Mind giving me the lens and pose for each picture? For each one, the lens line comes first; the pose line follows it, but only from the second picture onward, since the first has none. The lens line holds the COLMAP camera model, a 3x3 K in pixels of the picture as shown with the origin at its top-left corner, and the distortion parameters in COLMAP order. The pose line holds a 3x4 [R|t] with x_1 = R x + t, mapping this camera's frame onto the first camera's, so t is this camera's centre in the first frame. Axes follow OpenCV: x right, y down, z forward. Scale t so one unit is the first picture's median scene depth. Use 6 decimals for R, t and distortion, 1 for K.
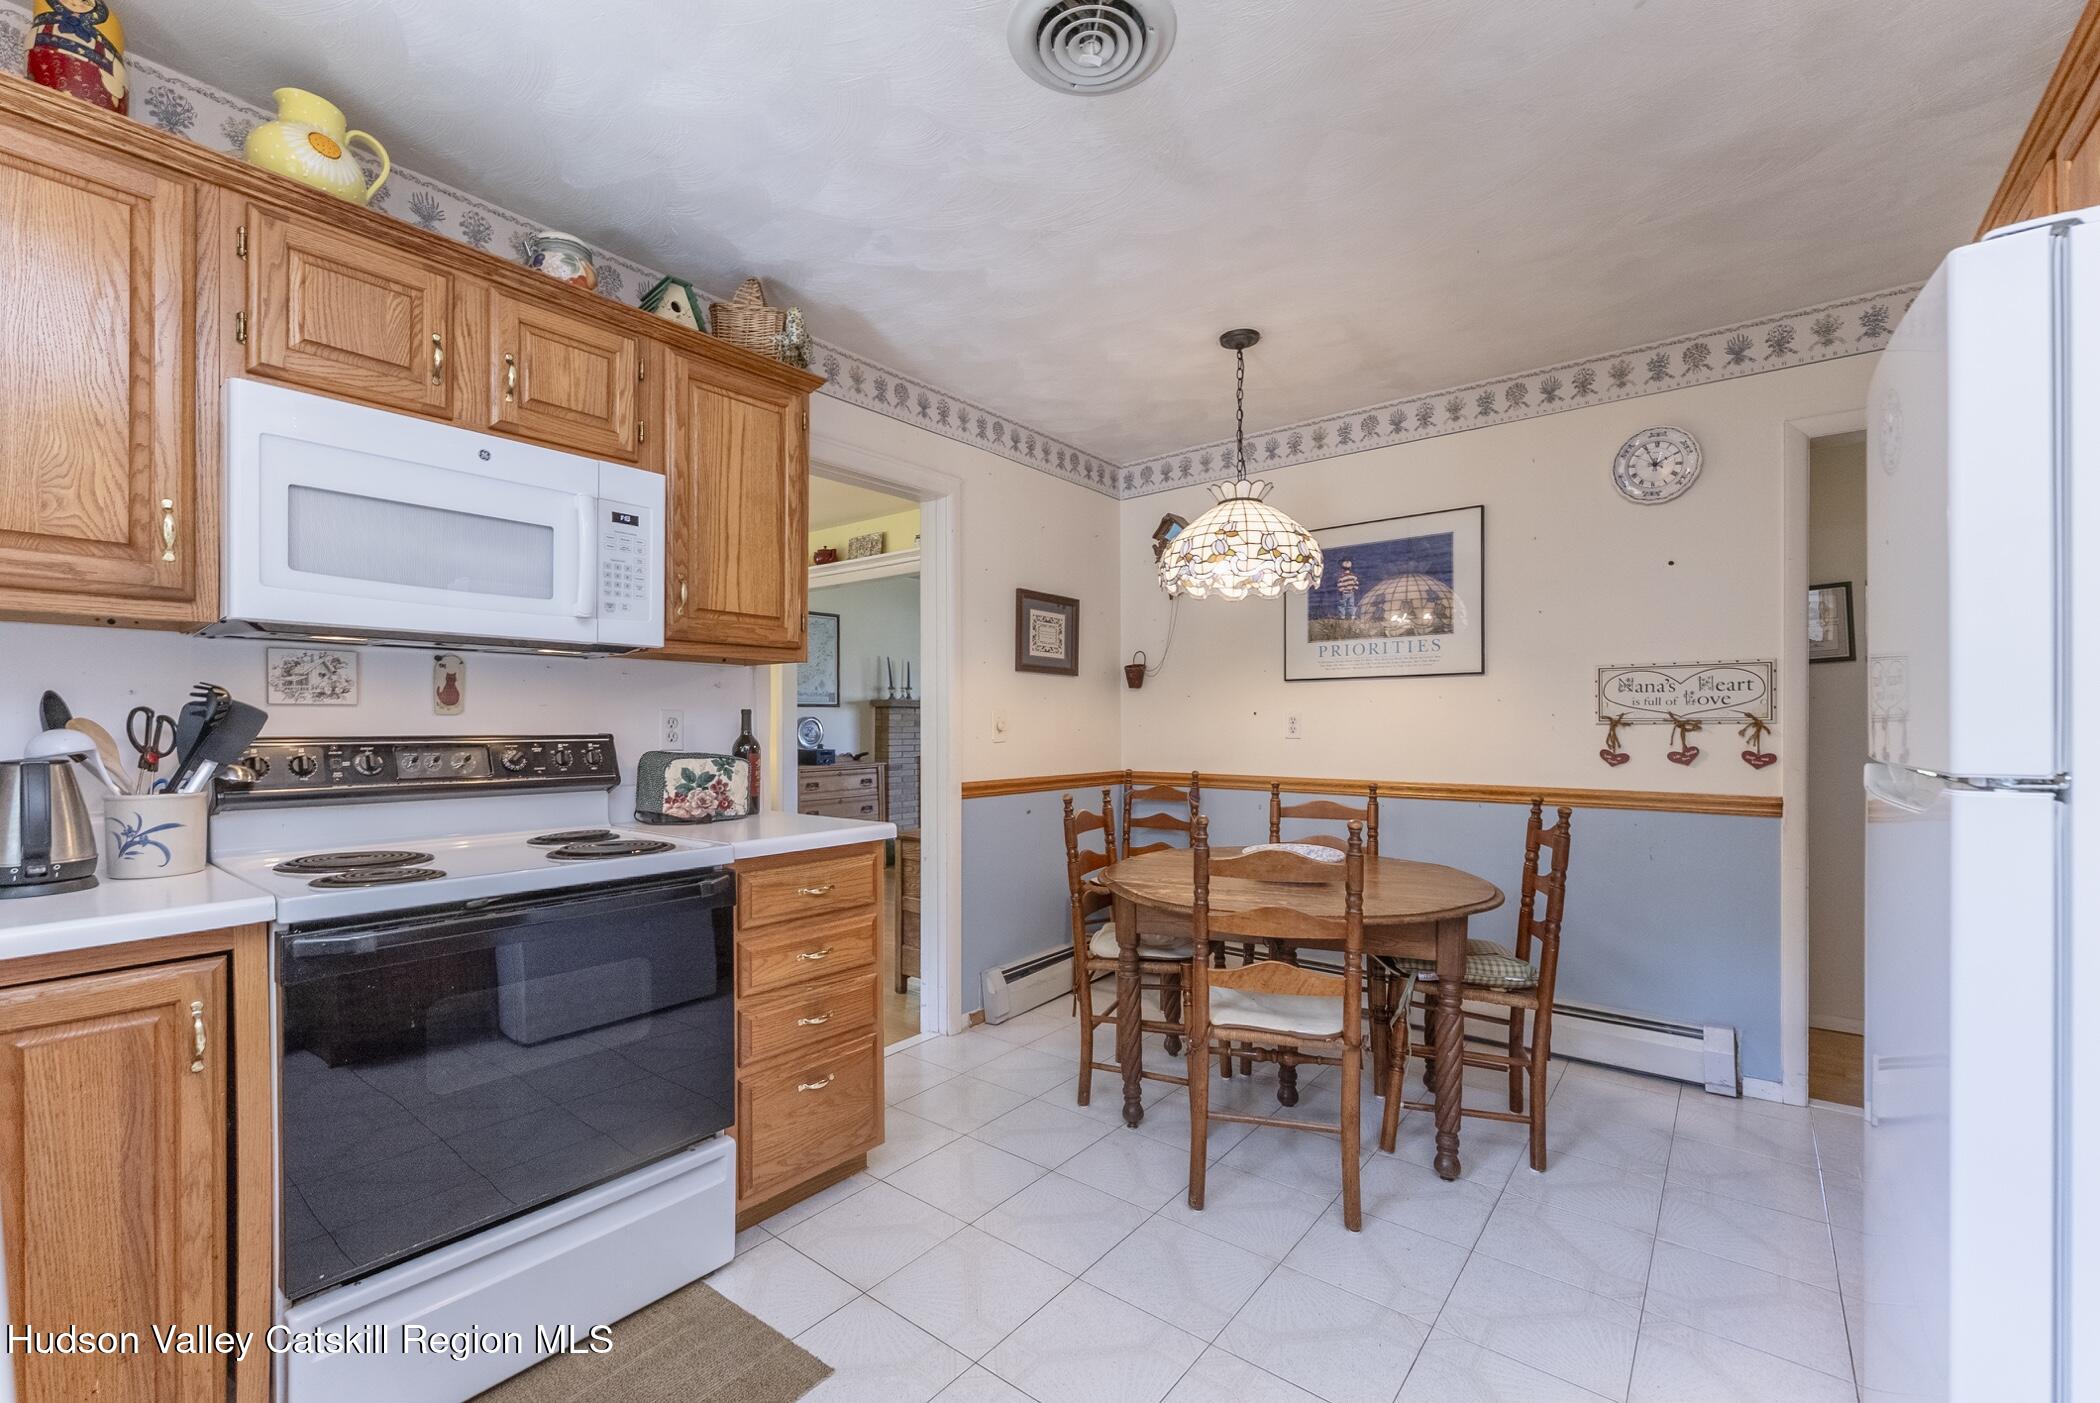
lens RADIAL K [[832.0, 0, 1069.9], [0, 832.0, 747.8], [0, 0, 1]] dist [-0.017605, -0.000073]
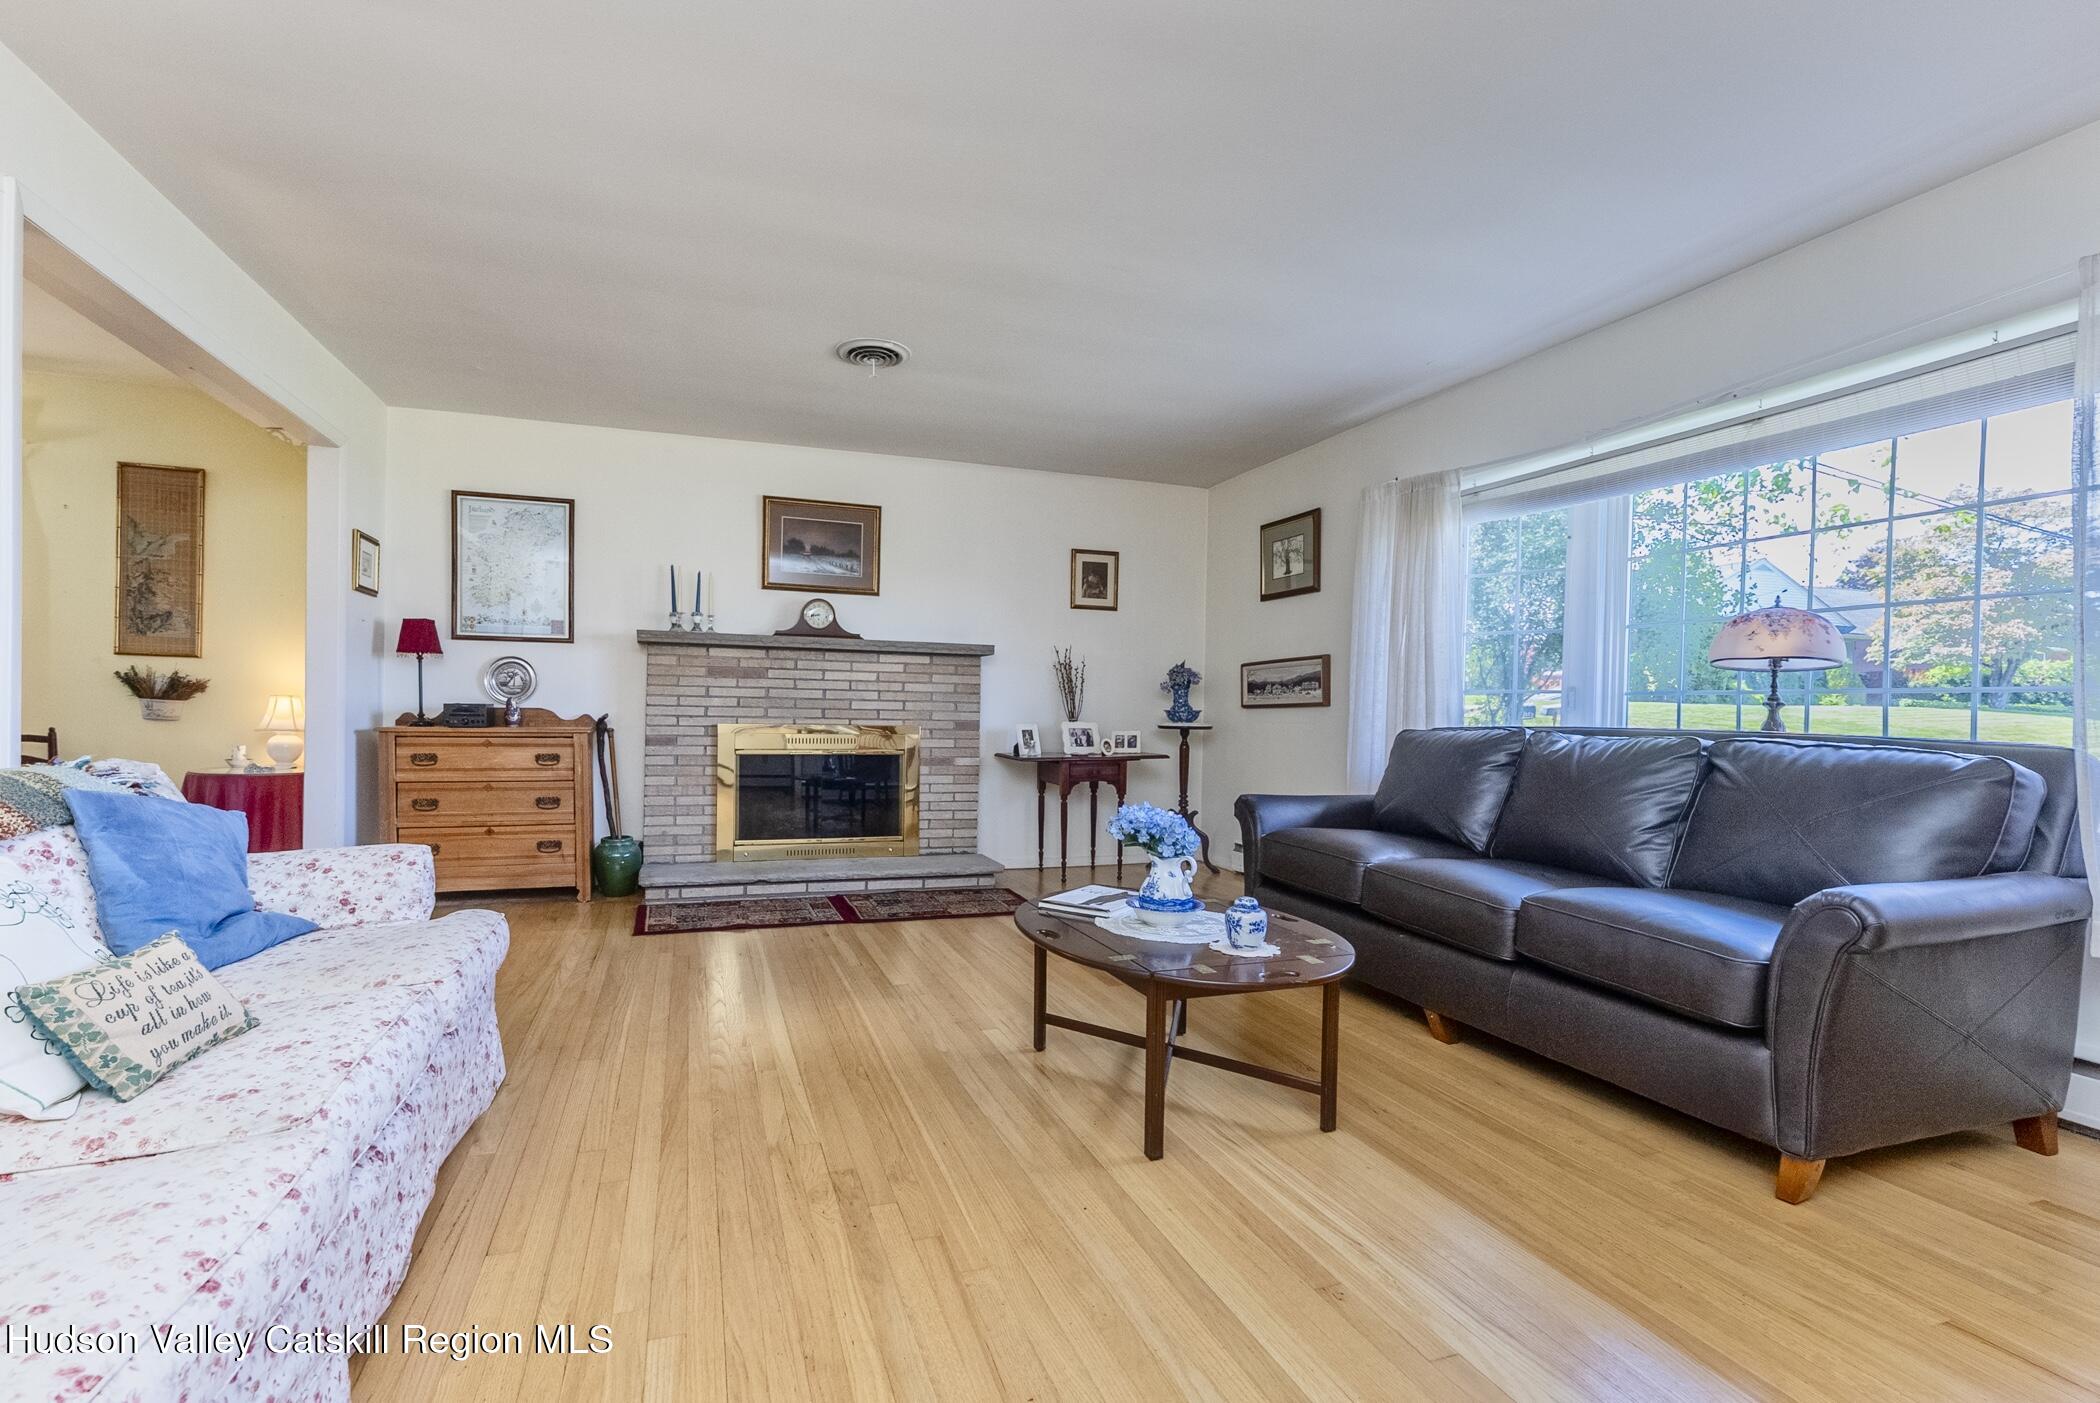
lens RADIAL K [[952.4, 0, 1036.2], [0, 952.4, 724.9], [0, 0, 1]] dist [0.000034, -0.001731]
pose [[0.848339, 0.025477, -0.528841, 1.225089], [-0.034288, 0.999388, -0.006856, 0.021918], [0.528343, 0.023949, 0.848693, 1.631195]]
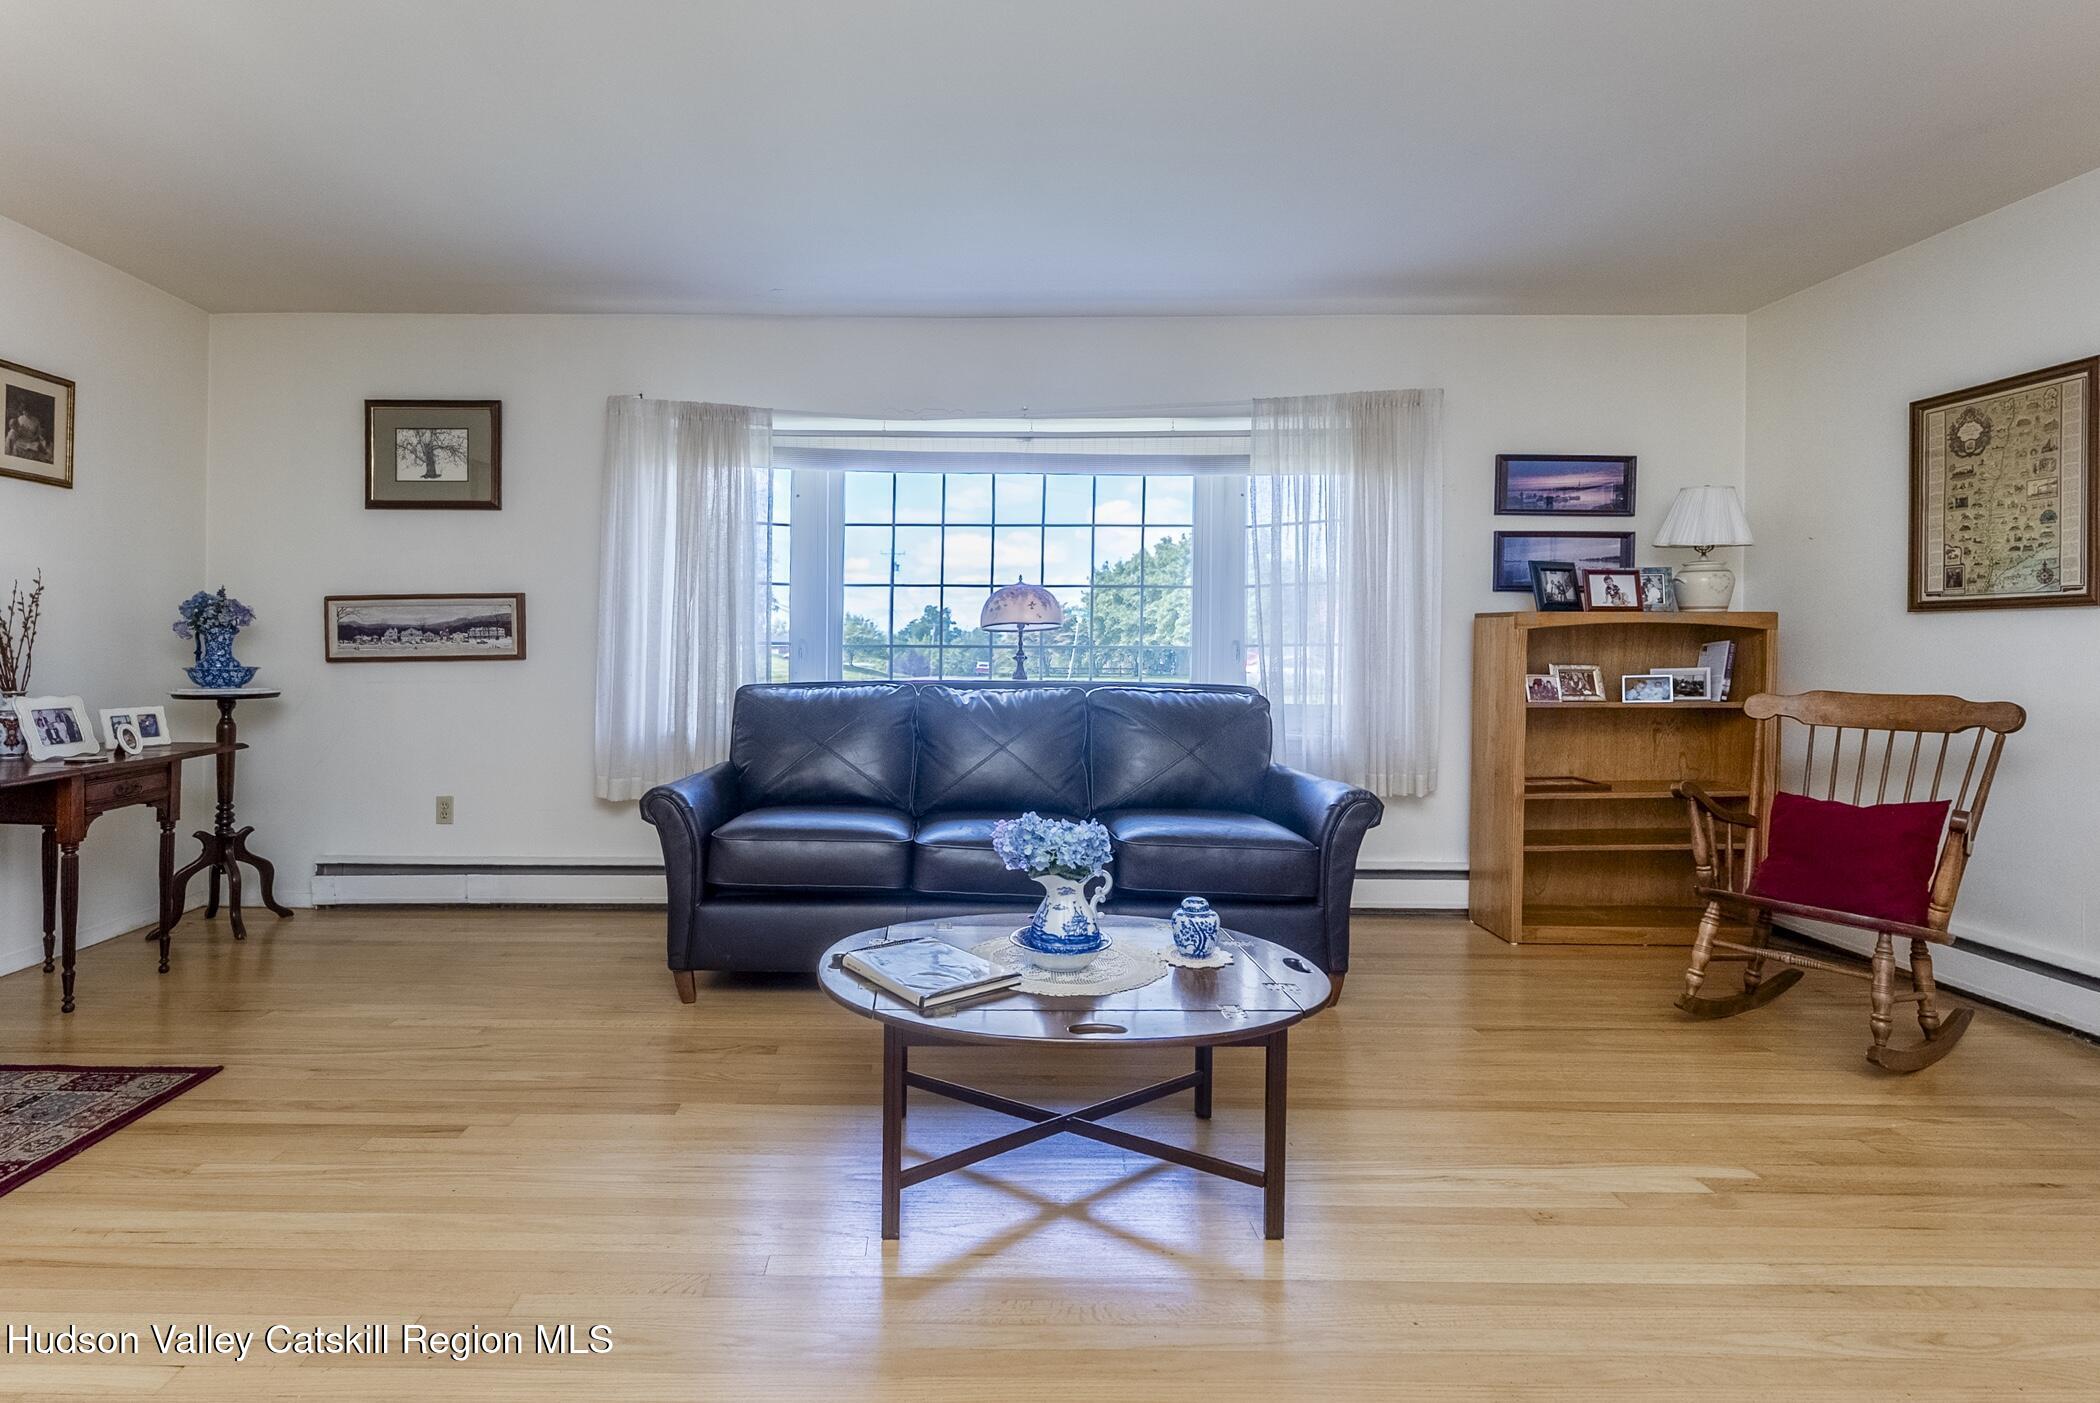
lens RADIAL K [[952.4, 0, 953.4], [0, 952.4, 661.4], [0, 0, 1]] dist [0.000034, -0.001731]
pose [[0.789049, 0.001757, 0.614328, 0.171090], [0.011467, 0.999780, -0.017587, -0.018076], [-0.614224, 0.020922, 0.788855, 2.034065]]
